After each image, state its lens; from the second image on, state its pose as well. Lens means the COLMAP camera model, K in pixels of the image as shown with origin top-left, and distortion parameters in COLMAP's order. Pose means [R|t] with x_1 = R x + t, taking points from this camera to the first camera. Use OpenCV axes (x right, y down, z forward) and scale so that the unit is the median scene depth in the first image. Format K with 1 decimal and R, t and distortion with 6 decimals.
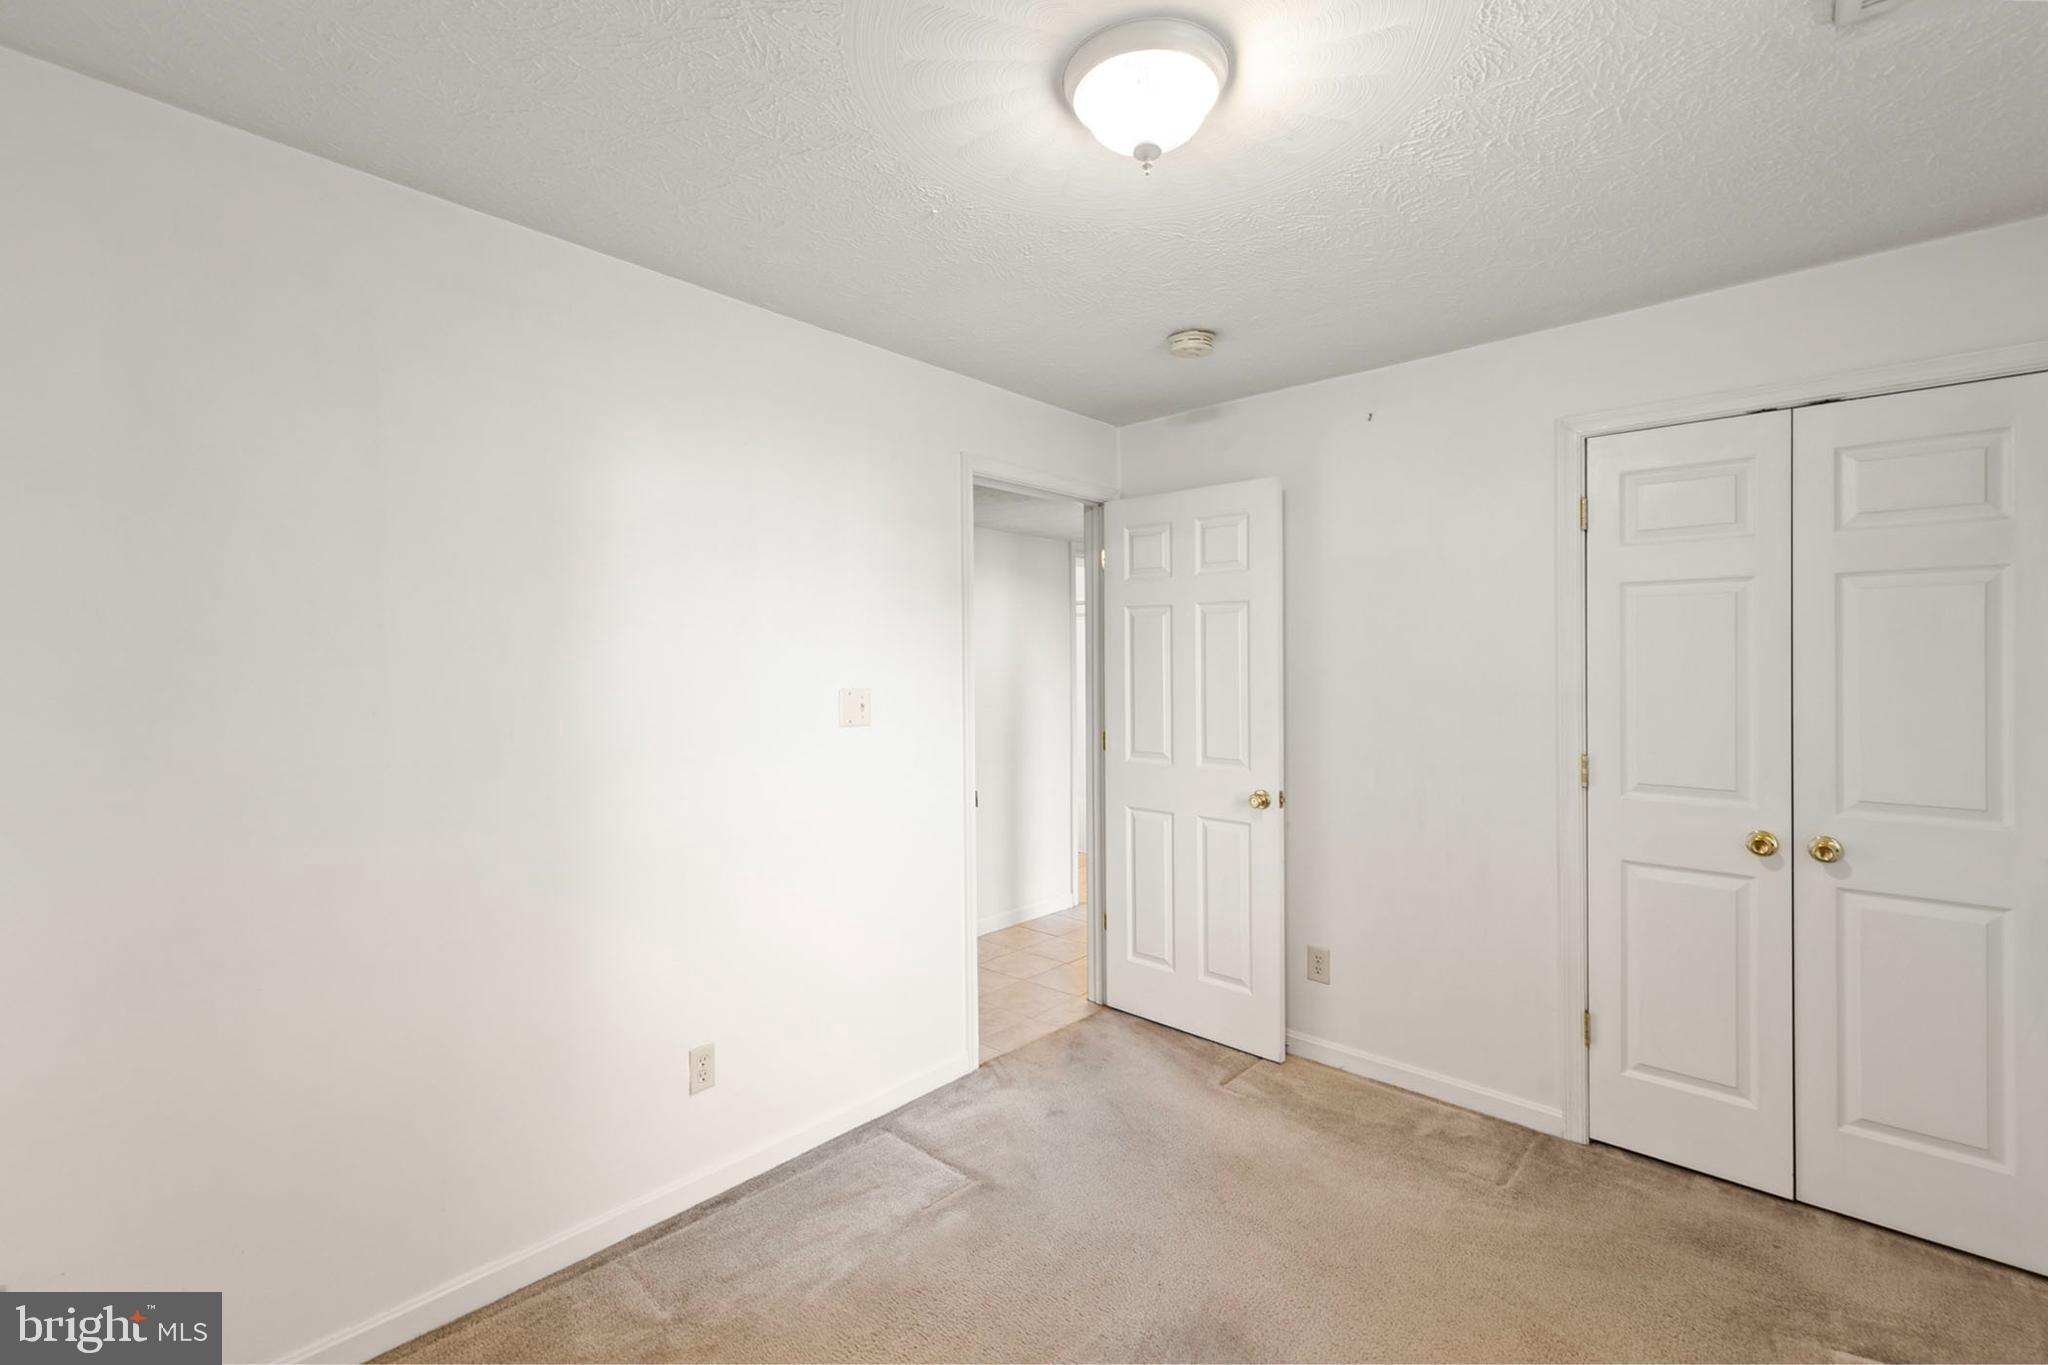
lens RADIAL K [[897.9, 0, 1022.3], [0, 897.9, 688.6], [0, 0, 1]] dist [0.001372, 0.000255]
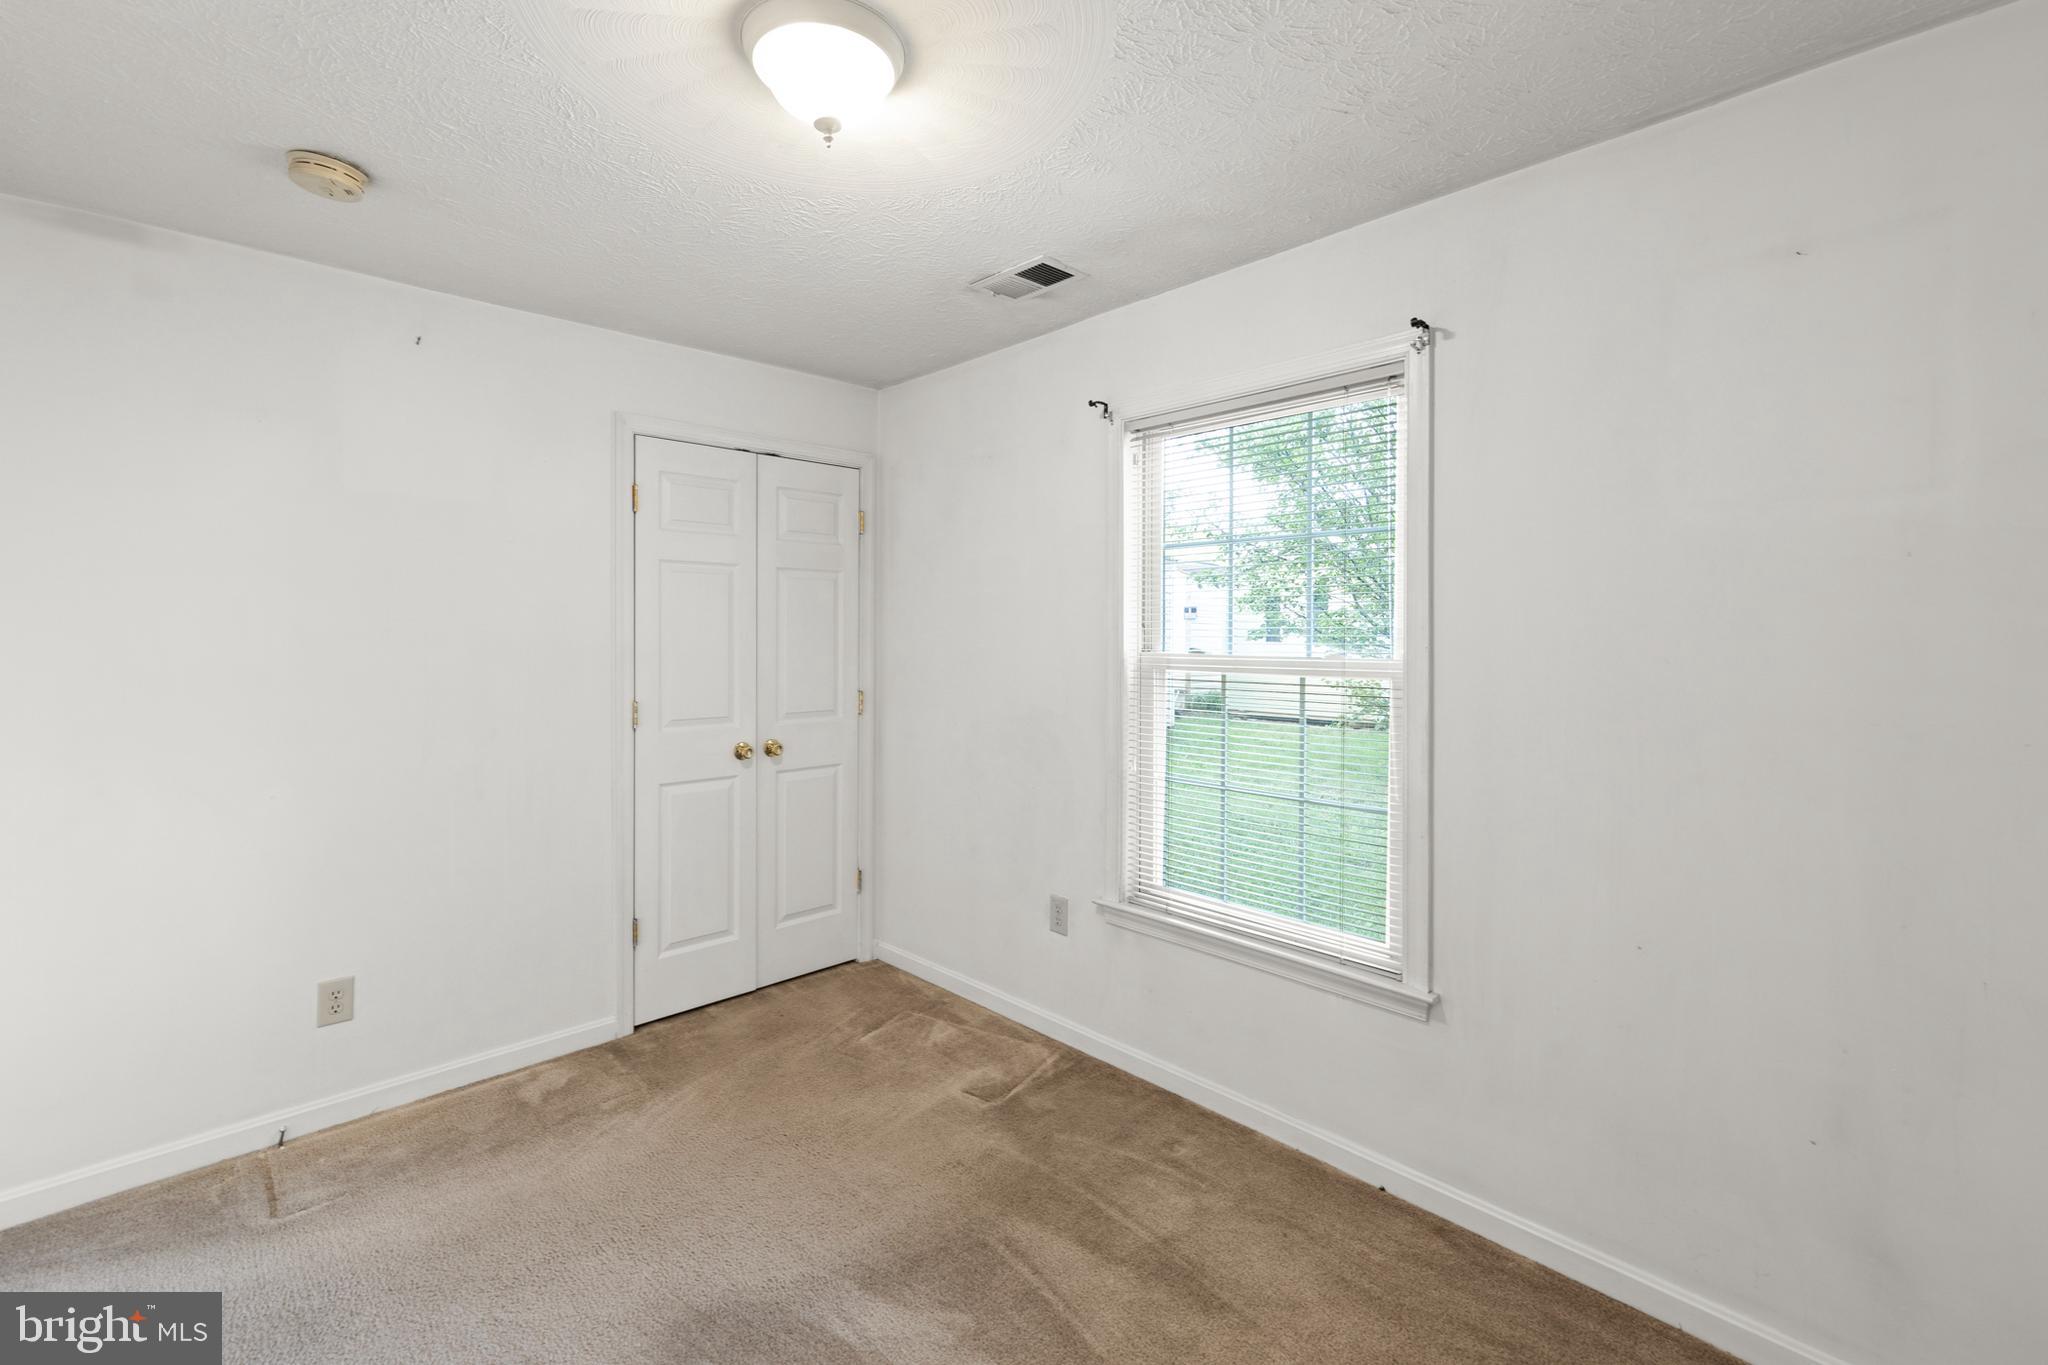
lens RADIAL K [[868.0, 0, 1025.6], [0, 868.0, 647.1], [0, 0, 1]] dist [0.002307, -0.000058]
pose [[0.067802, -0.018479, 0.997528, -0.486801], [0.023709, 0.999576, 0.016905, -0.005805], [-0.997417, 0.022504, 0.068211, 0.416693]]
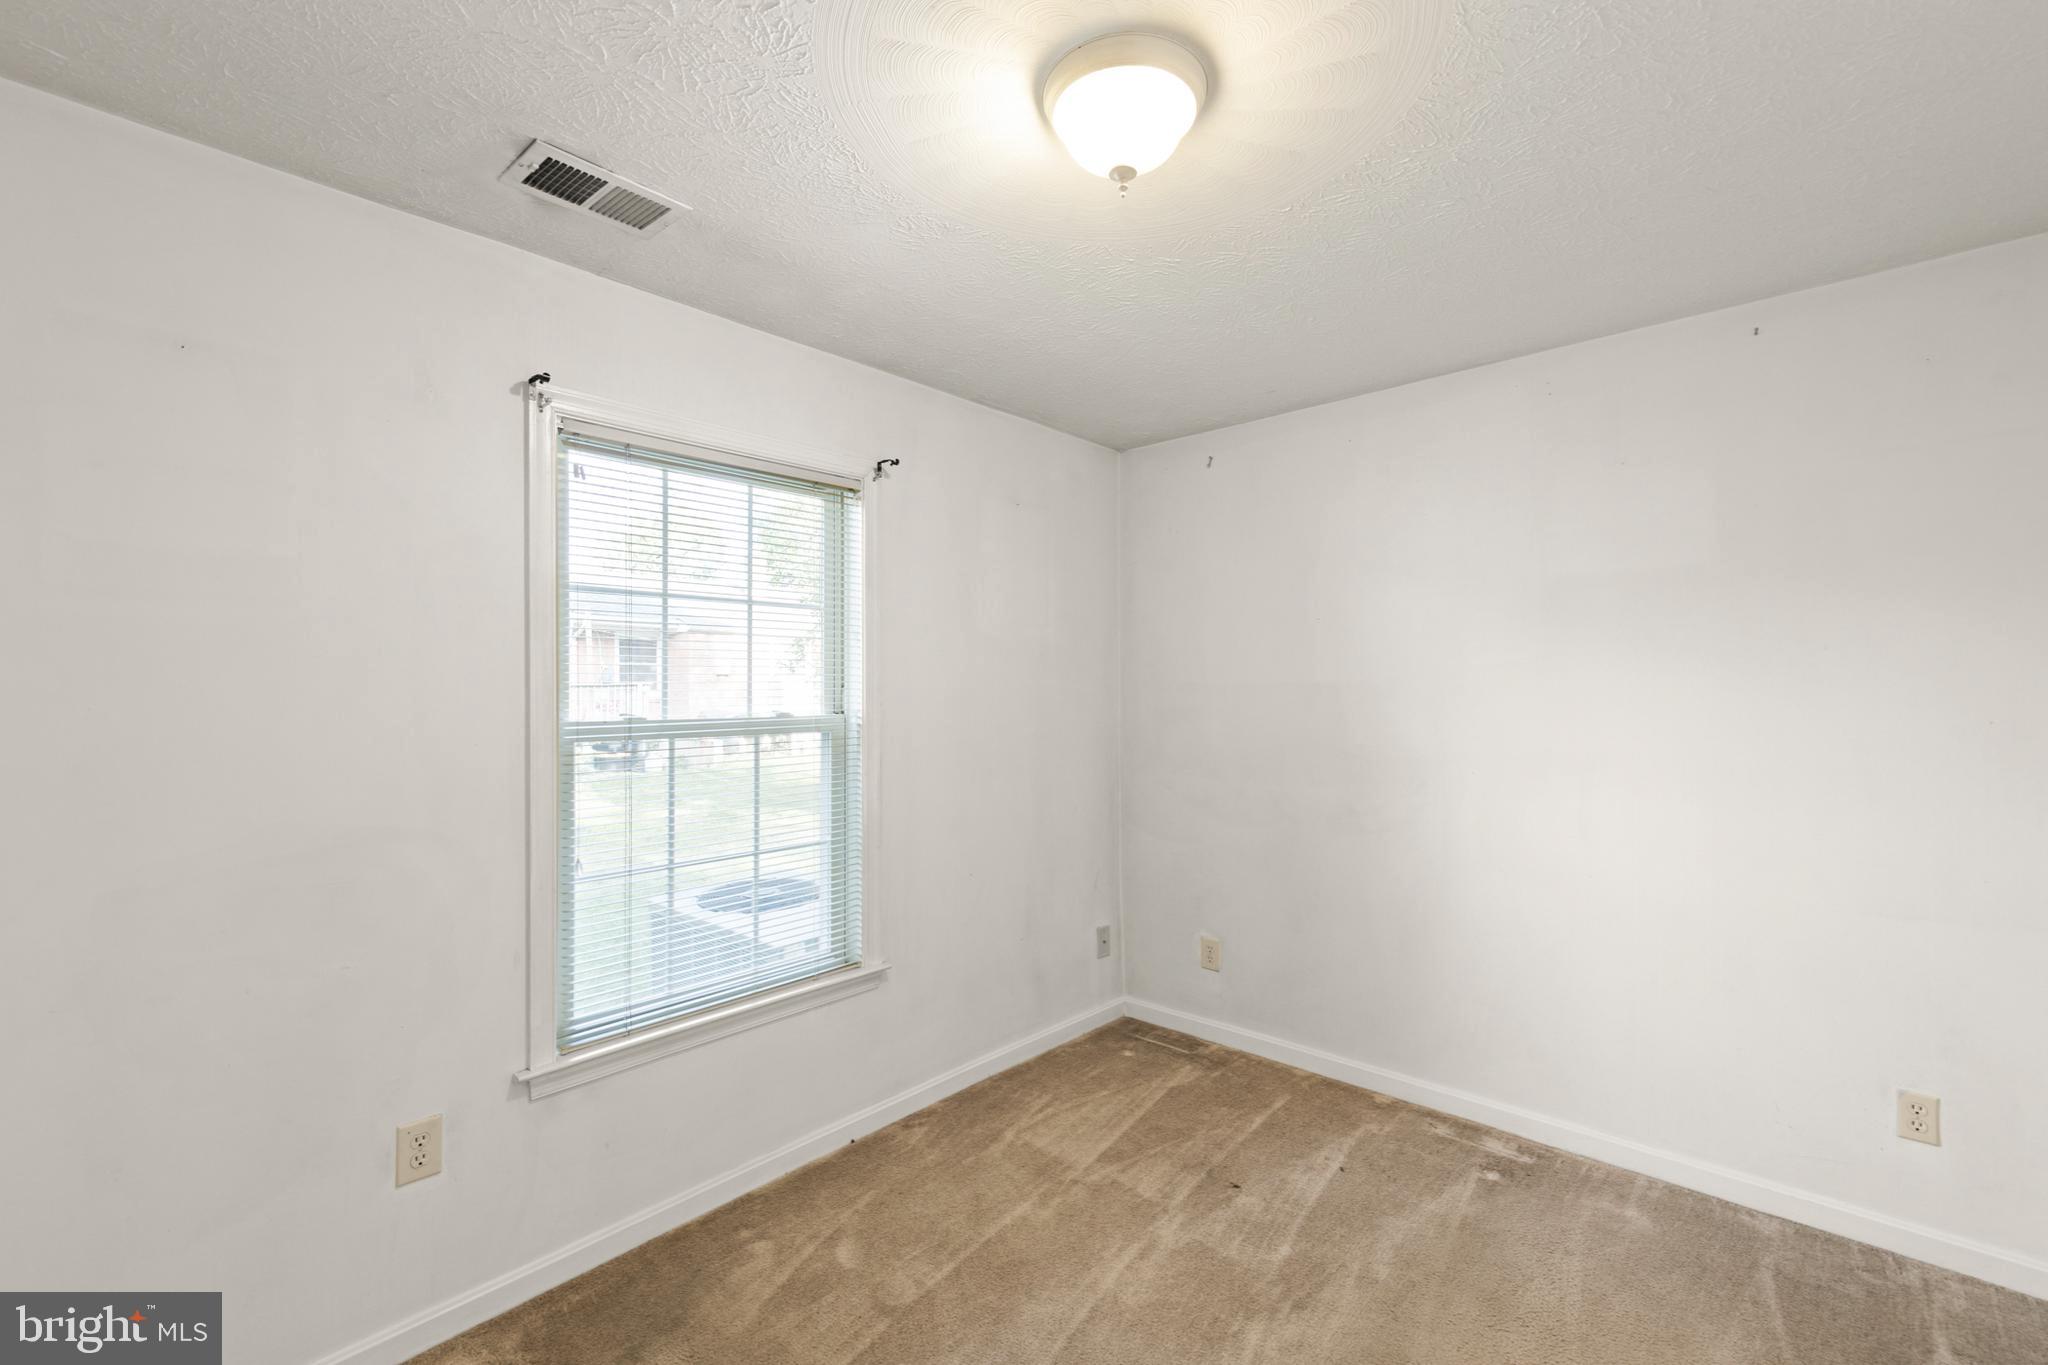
lens RADIAL K [[863.8, 0, 1019.7], [0, 863.8, 696.8], [0, 0, 1]] dist [0.002063, 0.000027]
pose [[-0.999965, 0.001949, 0.008132, 0.117604], [0.002252, 0.999297, 0.037411, -0.030372], [-0.008053, 0.037428, -0.999267, 1.114409]]
